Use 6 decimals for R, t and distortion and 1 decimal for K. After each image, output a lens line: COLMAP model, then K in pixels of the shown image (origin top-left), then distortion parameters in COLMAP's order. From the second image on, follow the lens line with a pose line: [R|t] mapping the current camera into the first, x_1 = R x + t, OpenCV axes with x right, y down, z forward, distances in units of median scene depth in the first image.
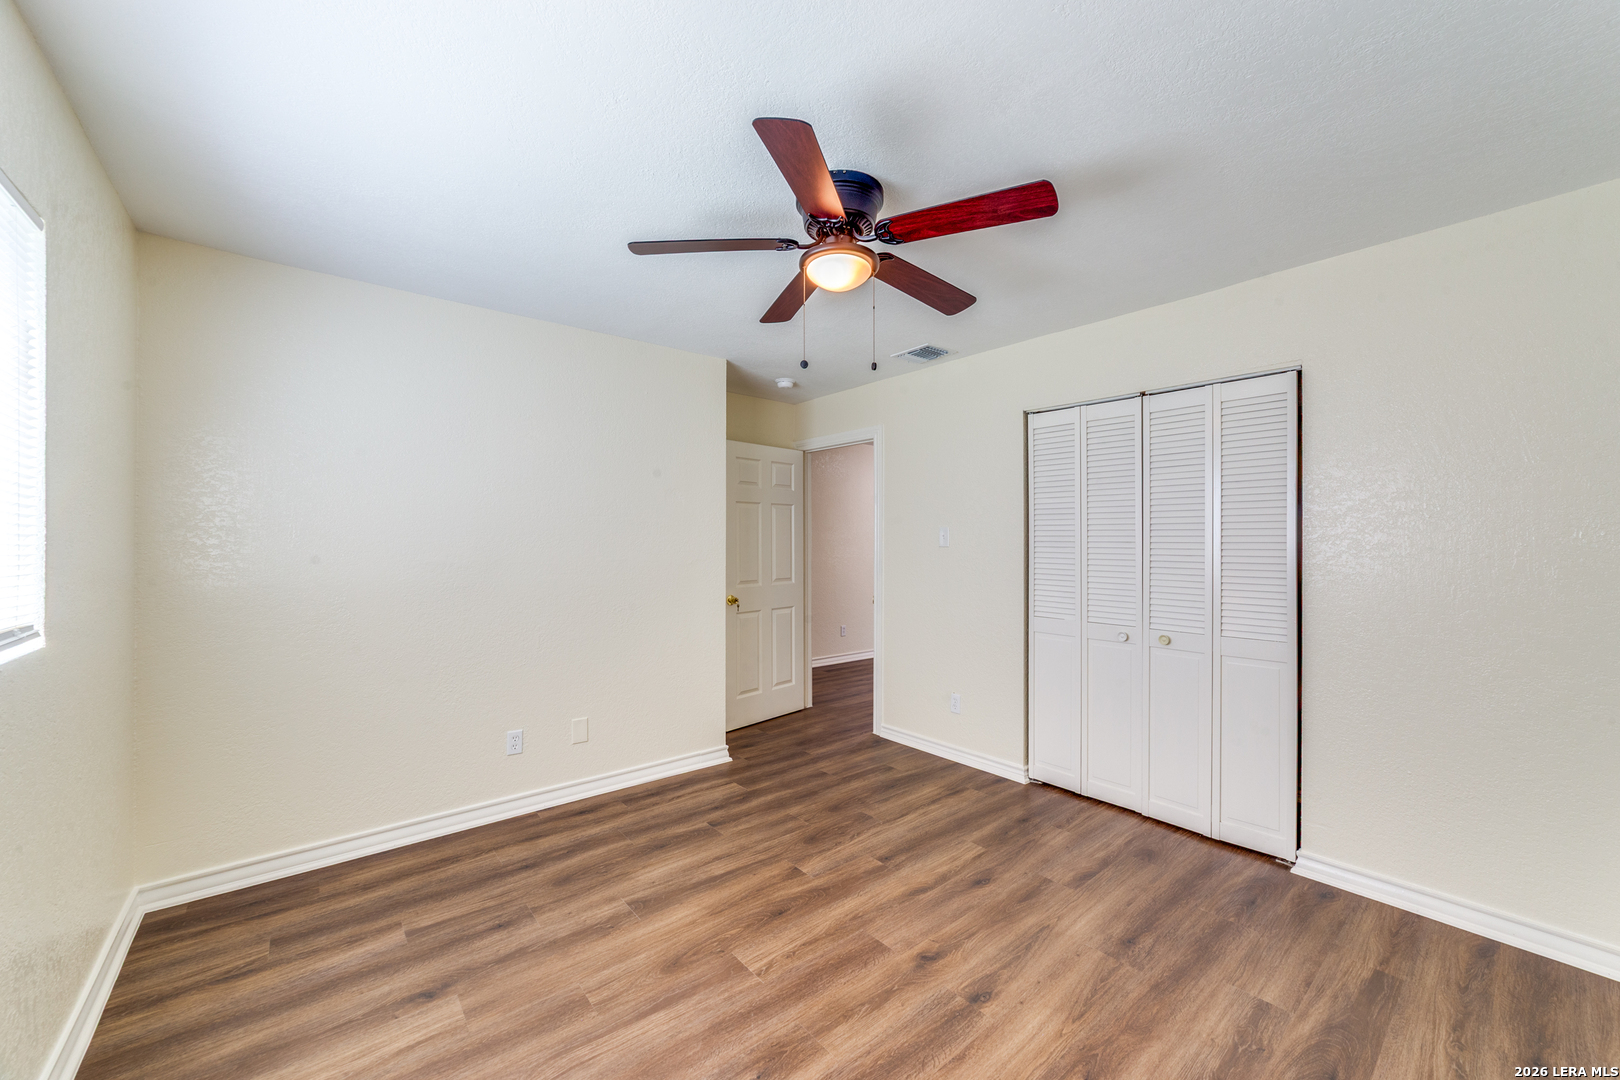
lens RADIAL K [[625.8, 0, 812.8], [0, 625.8, 534.1], [0, 0, 1]] dist [-0.021975, 0.008391]
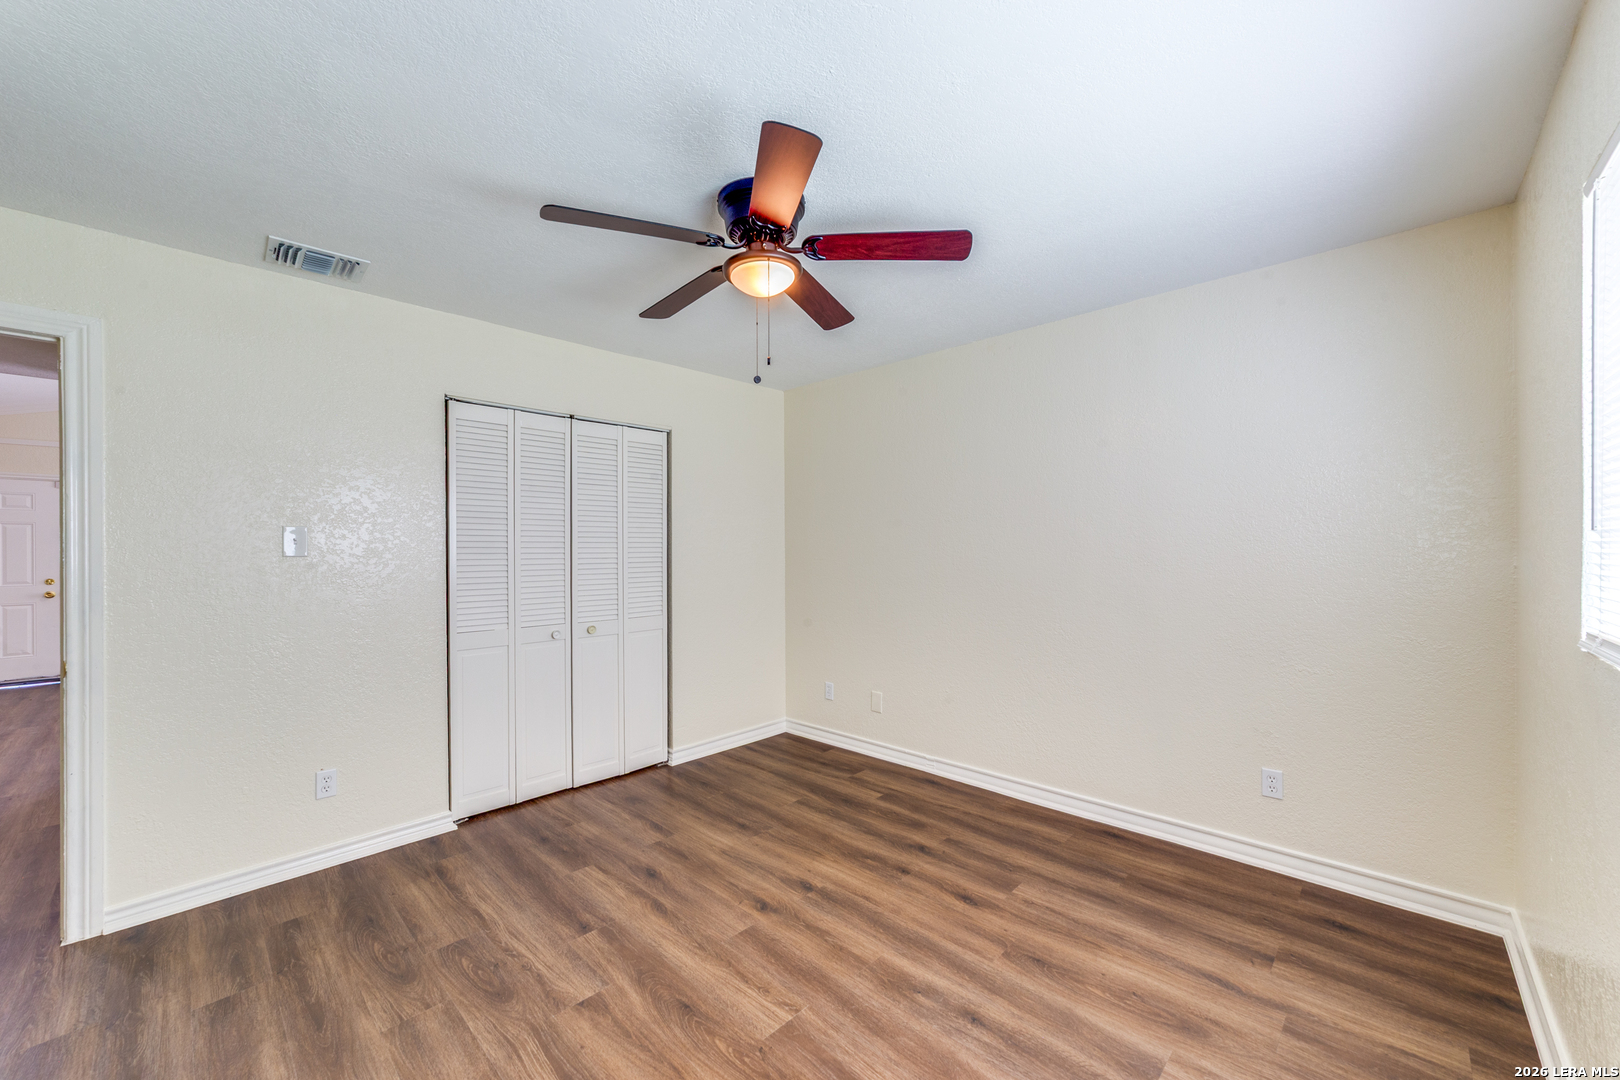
lens RADIAL K [[625.8, 0, 812.8], [0, 625.8, 545.5], [0, 0, 1]] dist [-0.021975, 0.008391]
pose [[-0.110054, 0.002822, 0.993922, -0.762181], [-0.002679, 0.999991, -0.003136, 0.013569], [-0.993922, -0.003008, -0.110045, 0.813453]]
